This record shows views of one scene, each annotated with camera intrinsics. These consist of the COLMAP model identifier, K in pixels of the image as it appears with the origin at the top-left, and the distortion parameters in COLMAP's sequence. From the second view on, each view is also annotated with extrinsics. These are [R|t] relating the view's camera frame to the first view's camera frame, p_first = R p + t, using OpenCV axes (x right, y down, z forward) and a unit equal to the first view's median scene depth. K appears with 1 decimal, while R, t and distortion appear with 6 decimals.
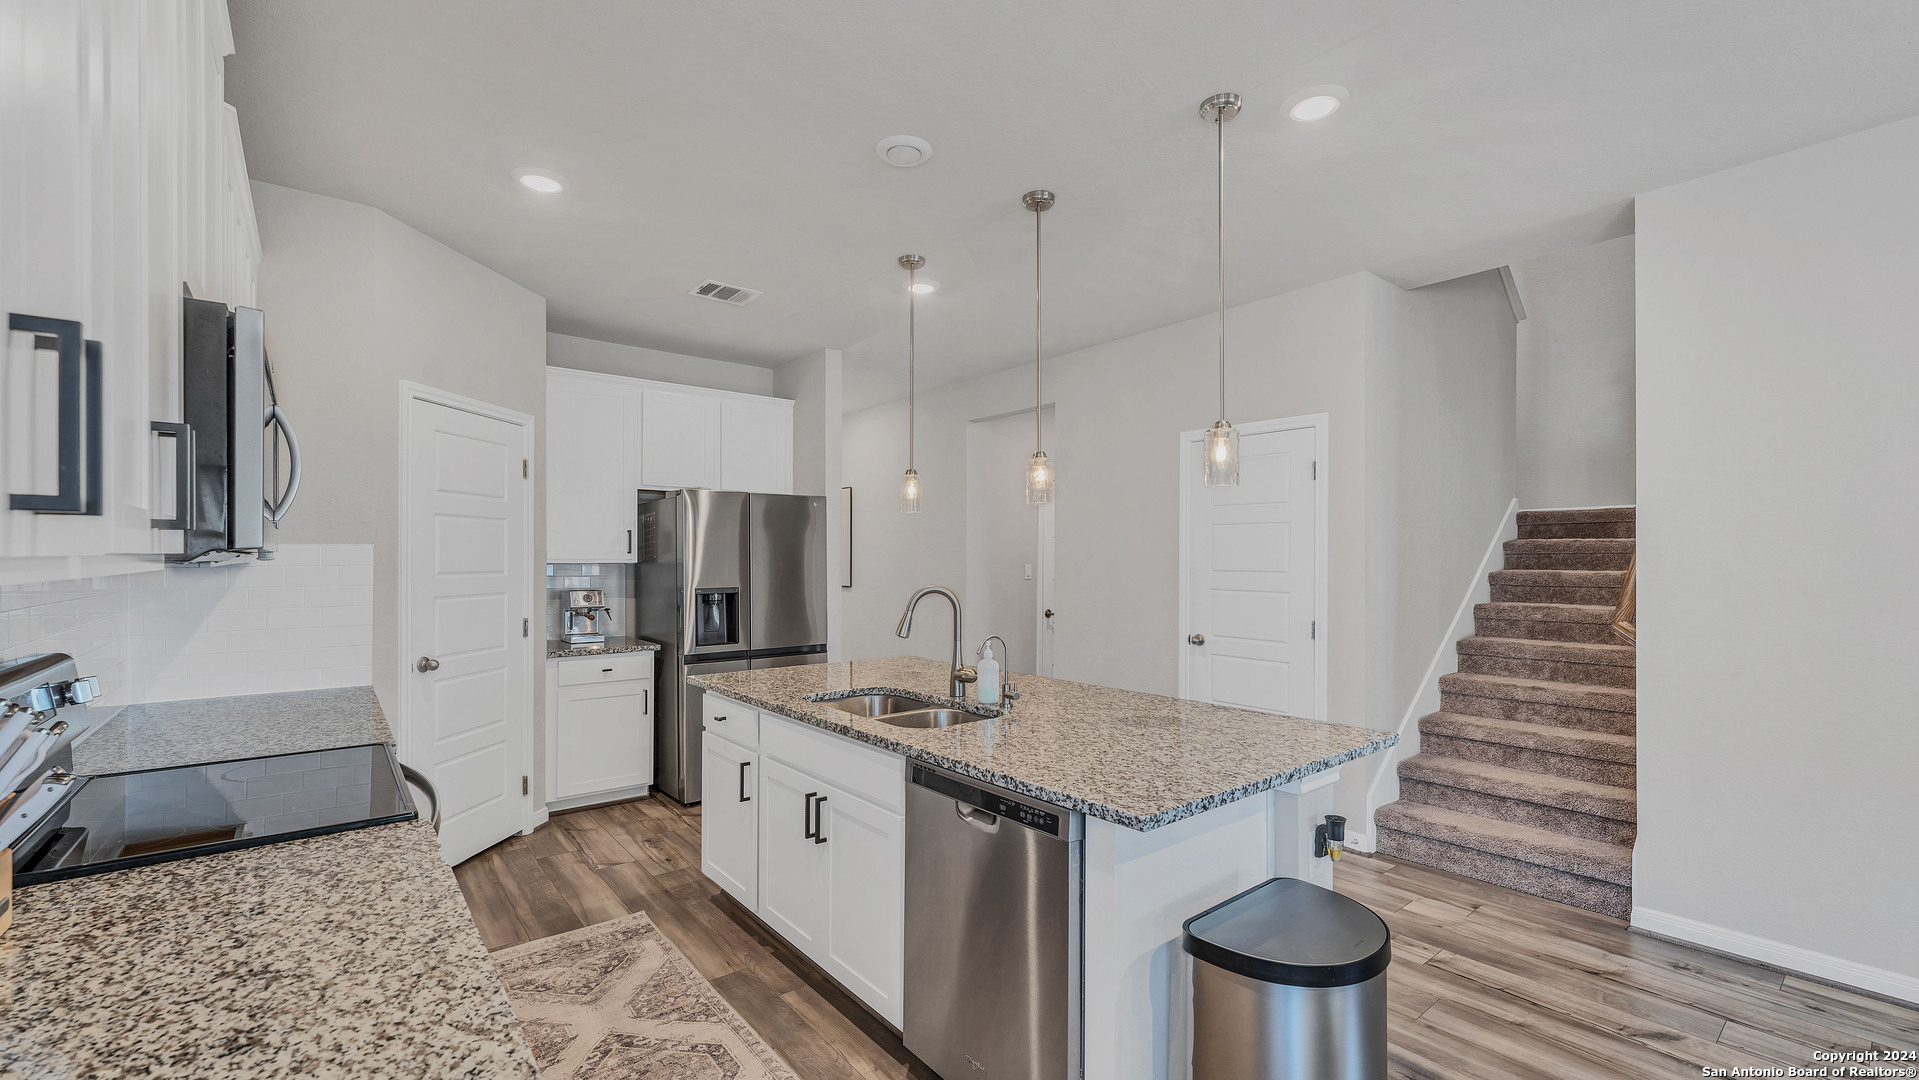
lens RADIAL K [[786.1, 0, 957.5], [0, 786.1, 549.8], [0, 0, 1]] dist [0.000080, -0.000016]
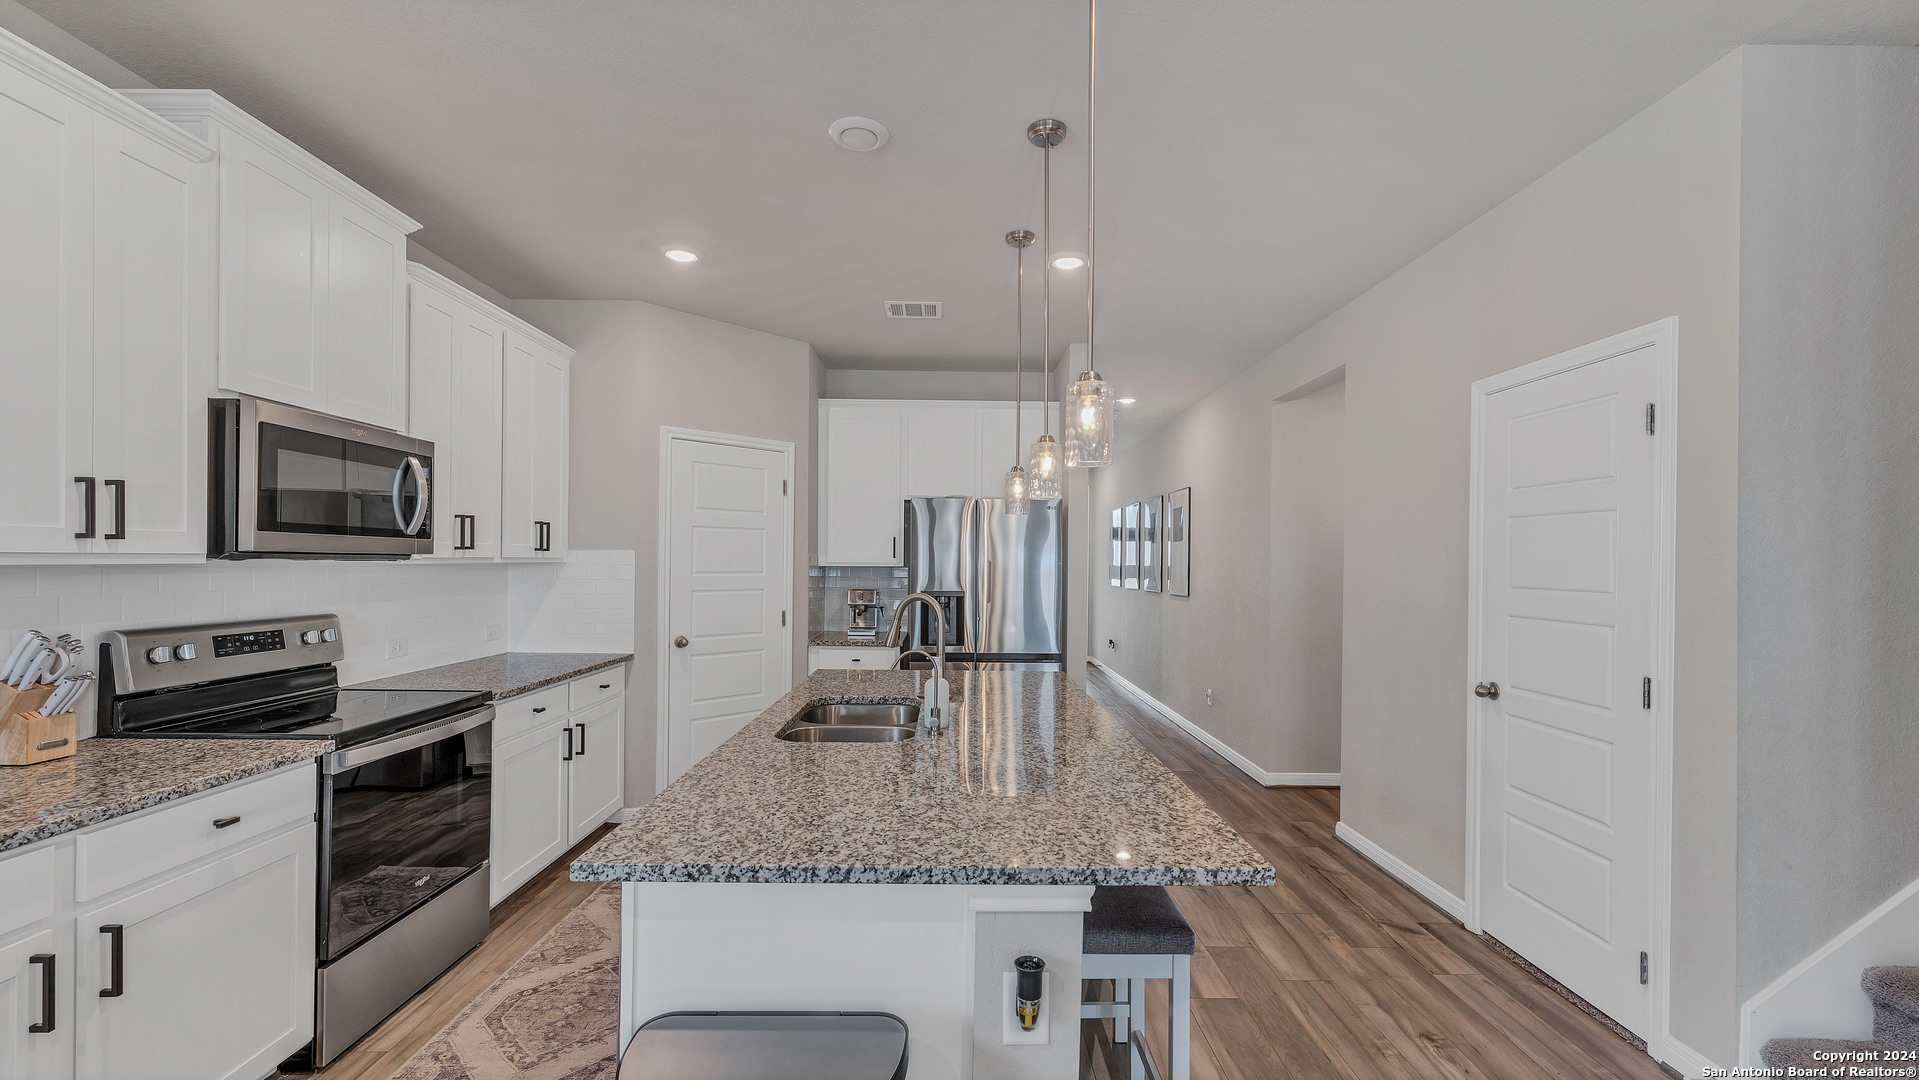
lens RADIAL K [[783.1, 0, 953.5], [0, 783.1, 557.0], [0, 0, 1]] dist [0.002541, 0.000096]
pose [[0.781330, 0.003027, -0.624111, 0.497821], [-0.002749, 0.999995, 0.001409, 0.001948], [0.624113, 0.000615, 0.781334, 0.269658]]
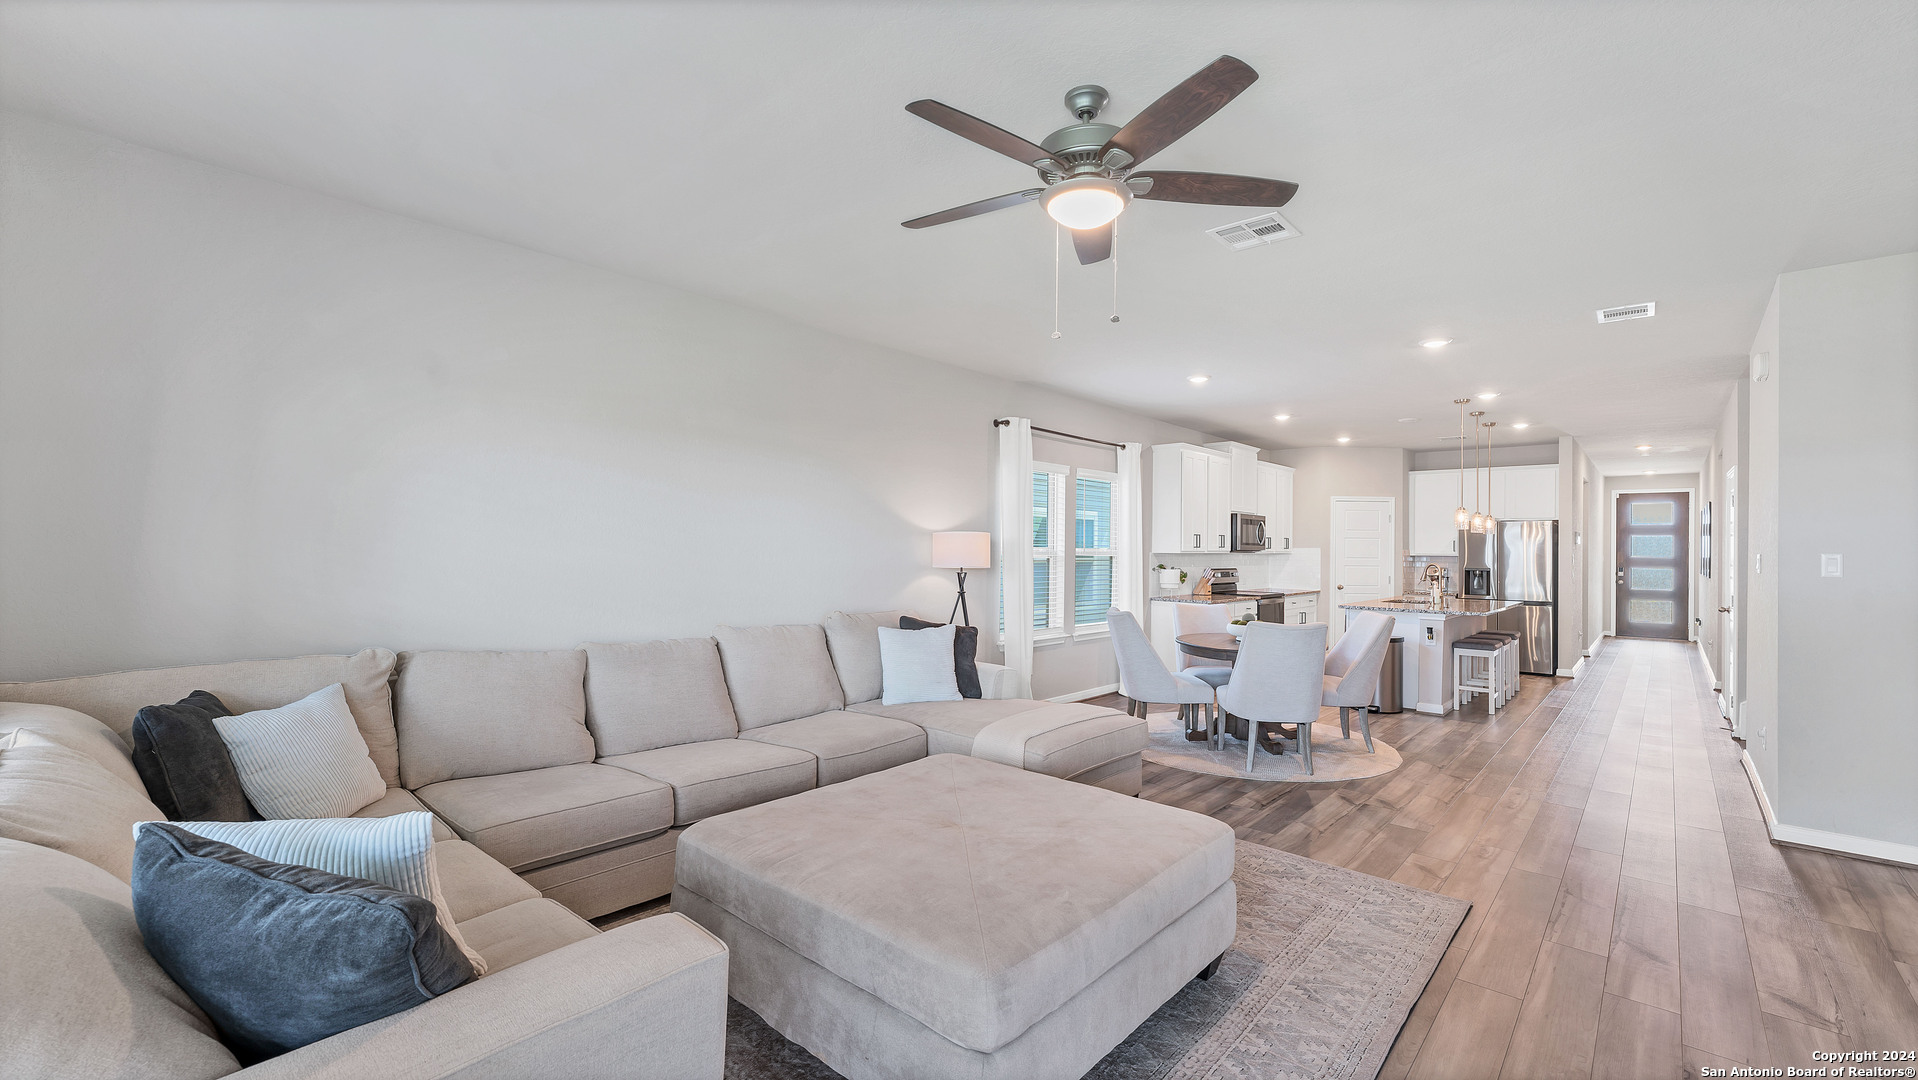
lens RADIAL K [[782.7, 0, 953.0], [0, 782.7, 557.0], [0, 0, 1]] dist [0.002541, 0.000096]
pose [[0.156900, 0.014623, -0.987506, 2.148622], [-0.000524, 0.999891, 0.014724, -0.017017], [0.987614, -0.001793, 0.156890, -0.991996]]
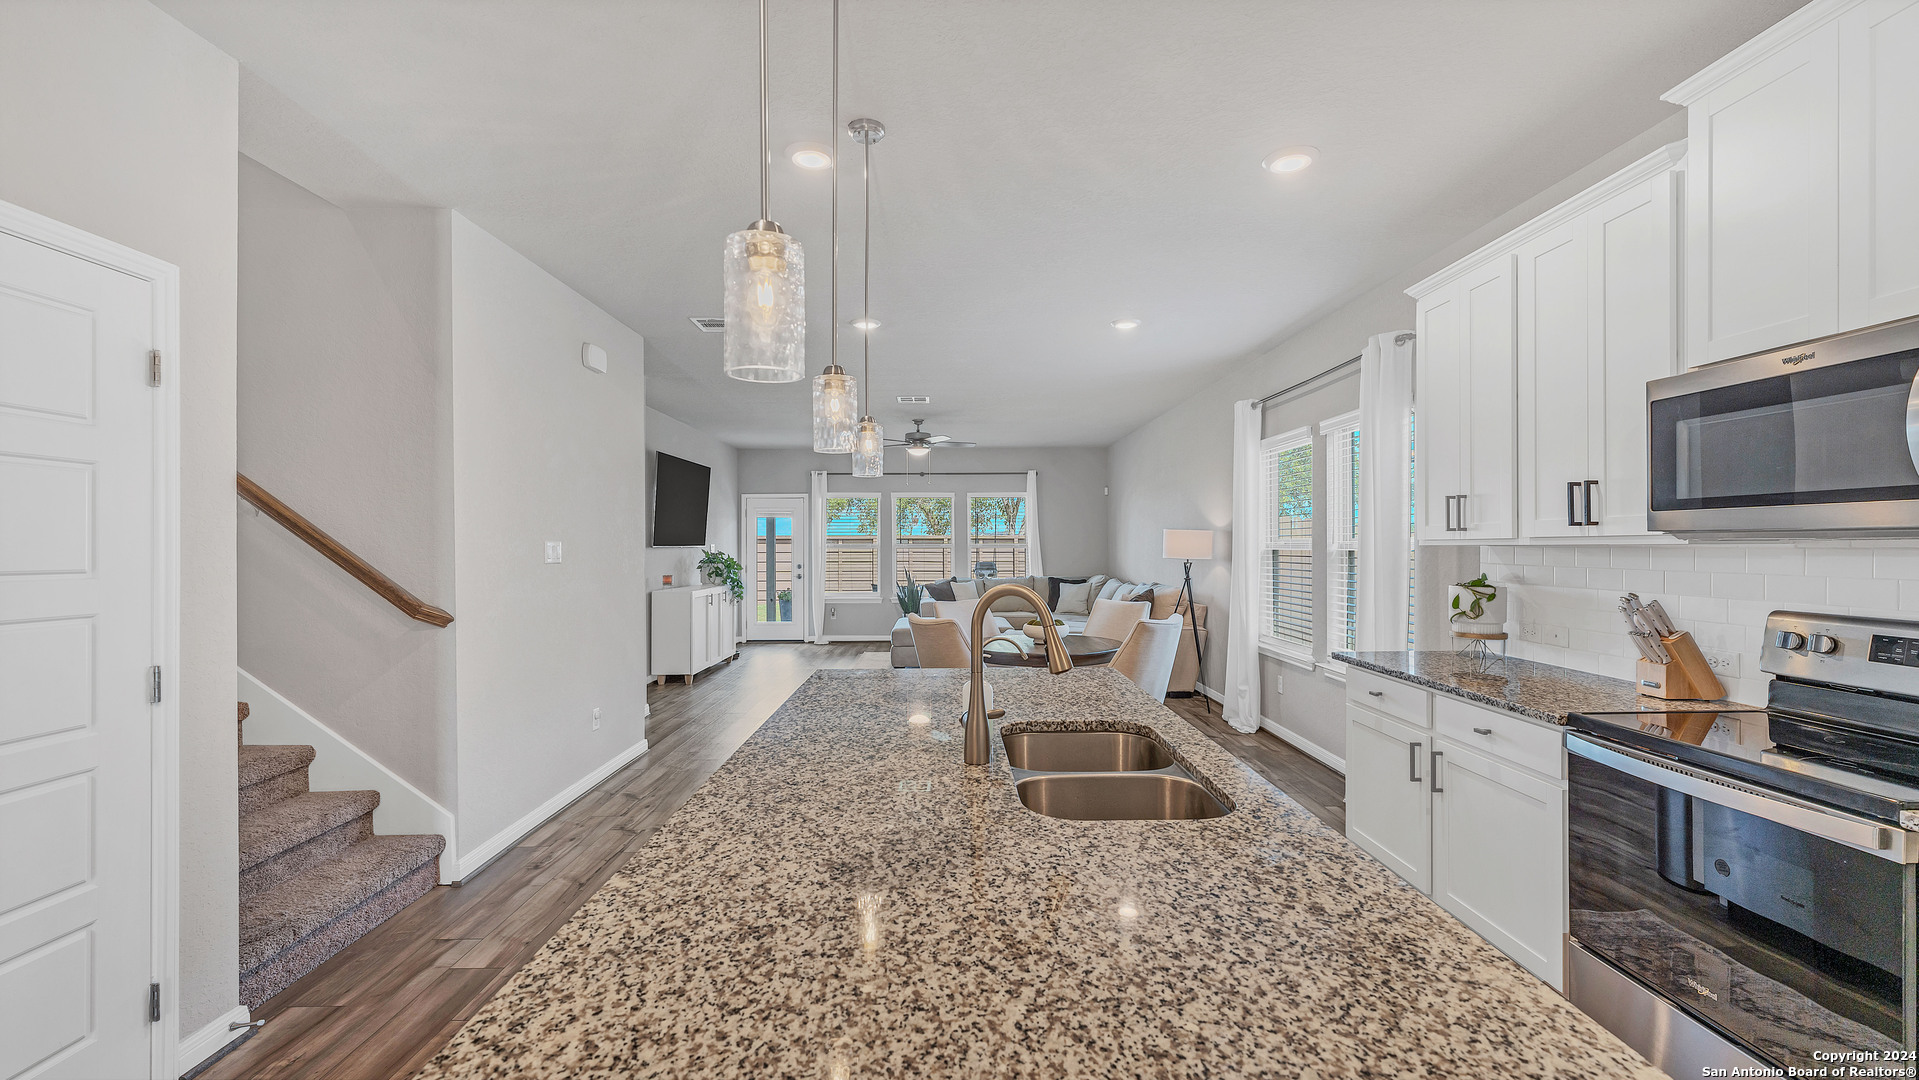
lens RADIAL K [[786.1, 0, 957.5], [0, 786.1, 549.8], [0, 0, 1]] dist [0.000080, -0.000016]
pose [[-0.784124, 0.000319, 0.620604, -0.318780], [-0.003233, 0.999984, -0.004599, 0.019726], [-0.620595, -0.005613, -0.784111, 1.297041]]
